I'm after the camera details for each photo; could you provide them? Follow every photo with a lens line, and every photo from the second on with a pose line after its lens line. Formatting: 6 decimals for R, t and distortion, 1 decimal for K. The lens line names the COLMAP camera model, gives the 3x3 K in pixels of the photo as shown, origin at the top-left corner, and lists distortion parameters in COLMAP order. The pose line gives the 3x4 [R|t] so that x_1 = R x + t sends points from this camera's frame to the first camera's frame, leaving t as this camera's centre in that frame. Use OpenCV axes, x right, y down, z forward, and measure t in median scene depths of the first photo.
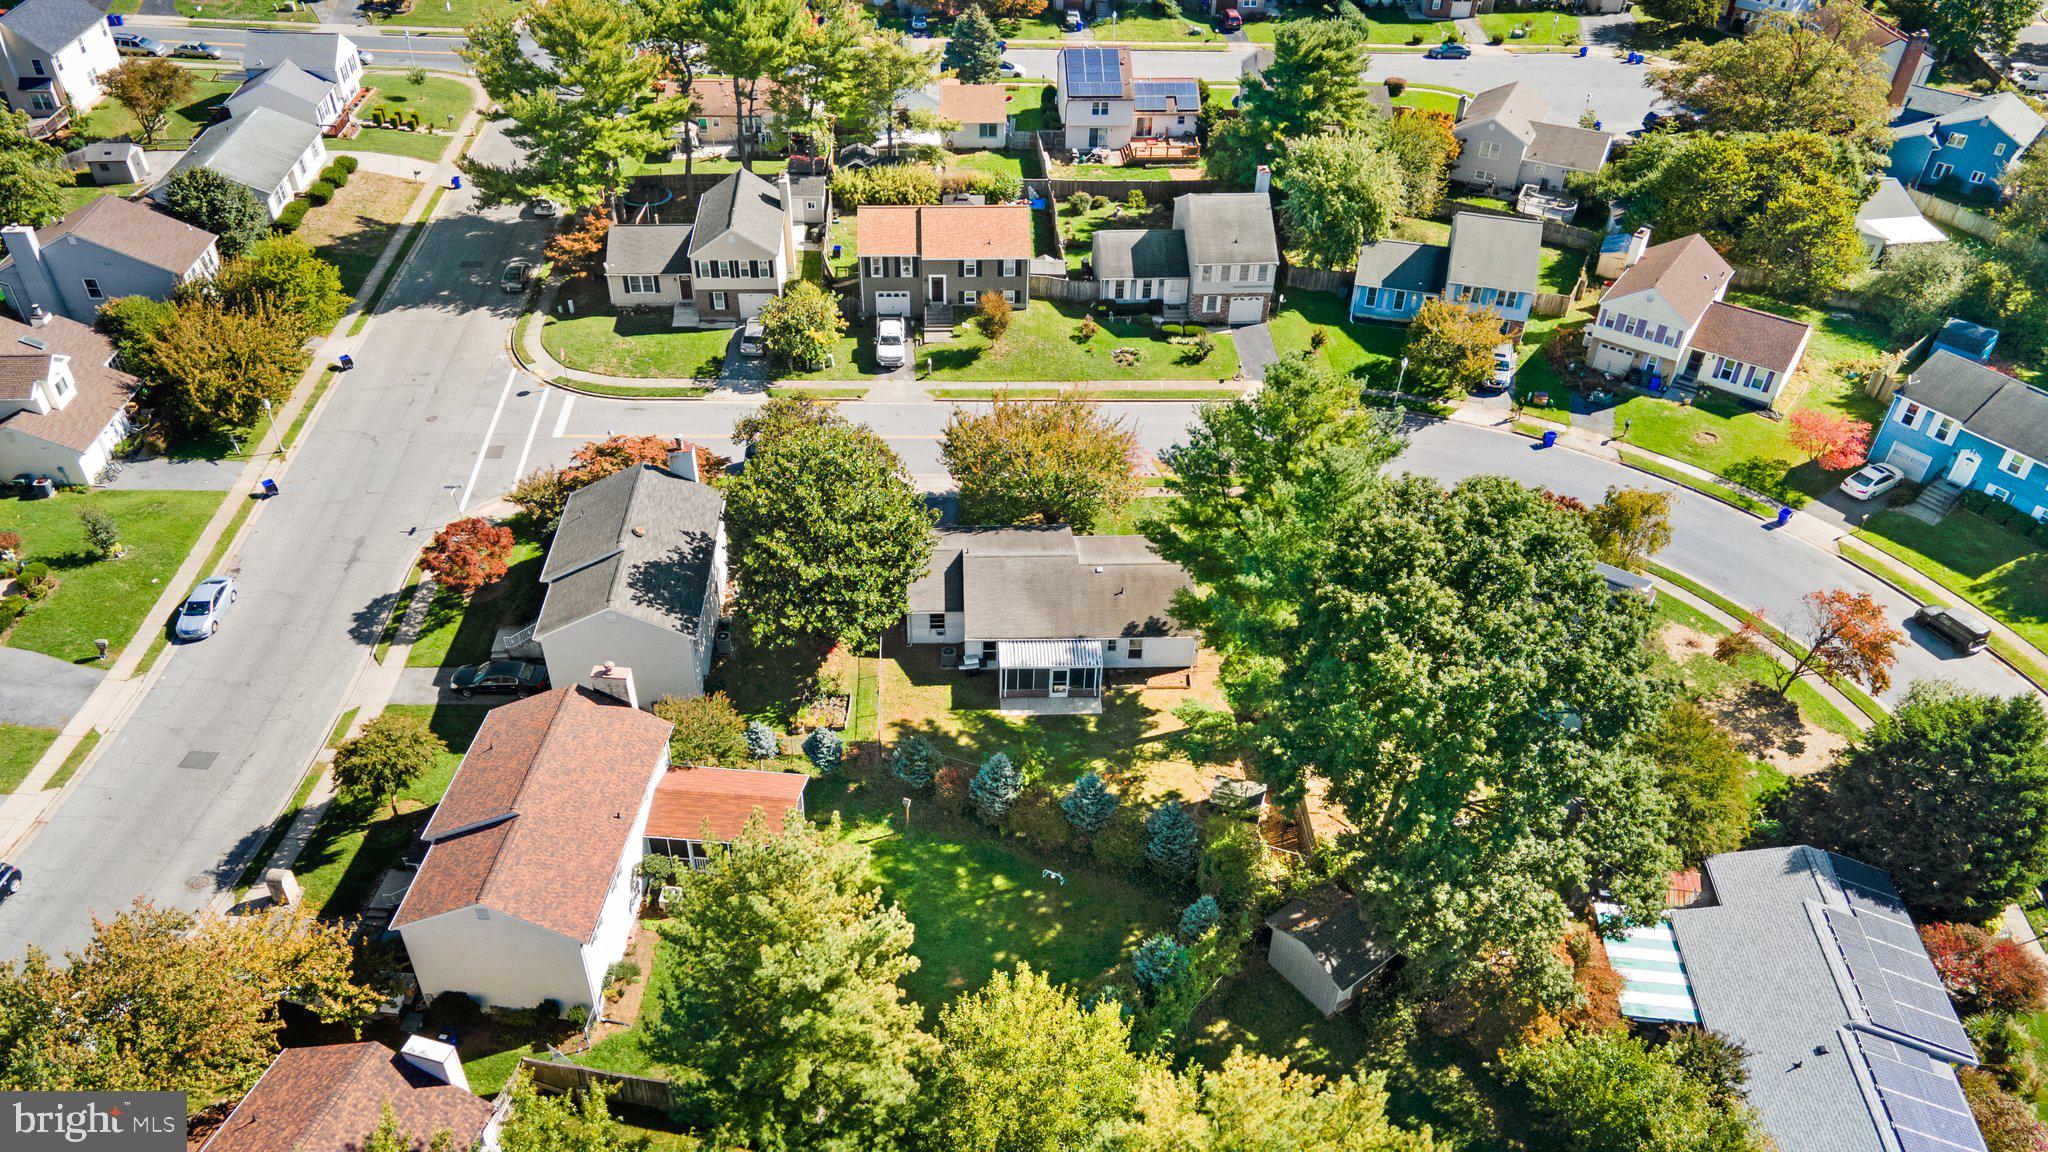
lens RADIAL K [[1479.8, 0, 1028.5], [0, 1479.8, 571.1], [0, 0, 1]] dist [0.038061, 0.012721]
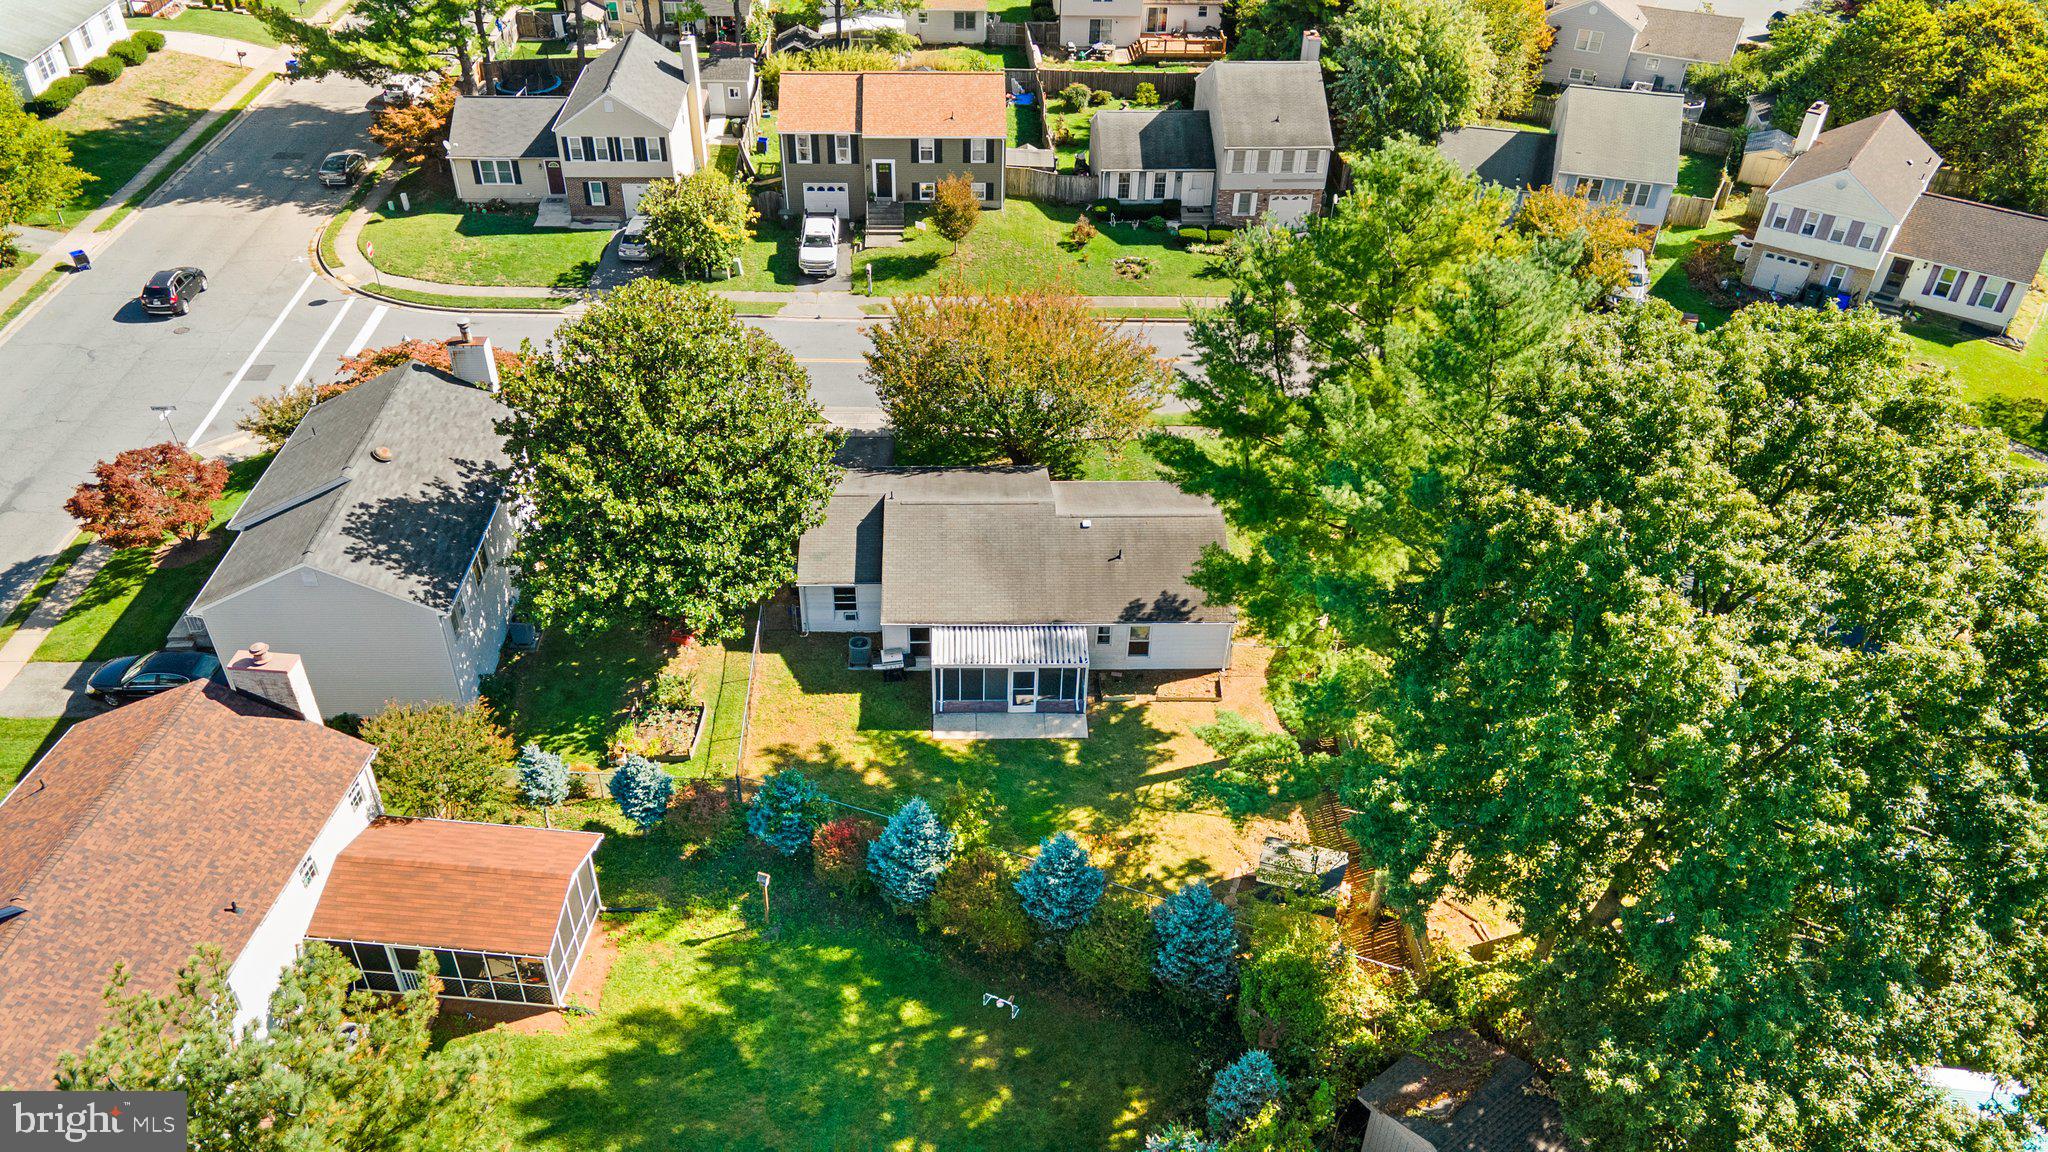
lens RADIAL K [[1479.8, 0, 1022.7], [0, 1479.8, 576.4], [0, 0, 1]] dist [0.038061, 0.012721]
pose [[0.999910, 0.006106, -0.011925, 0.027465], [-0.006308, 0.999836, -0.016981, 0.034981], [0.011819, 0.017055, 0.999785, 0.331590]]
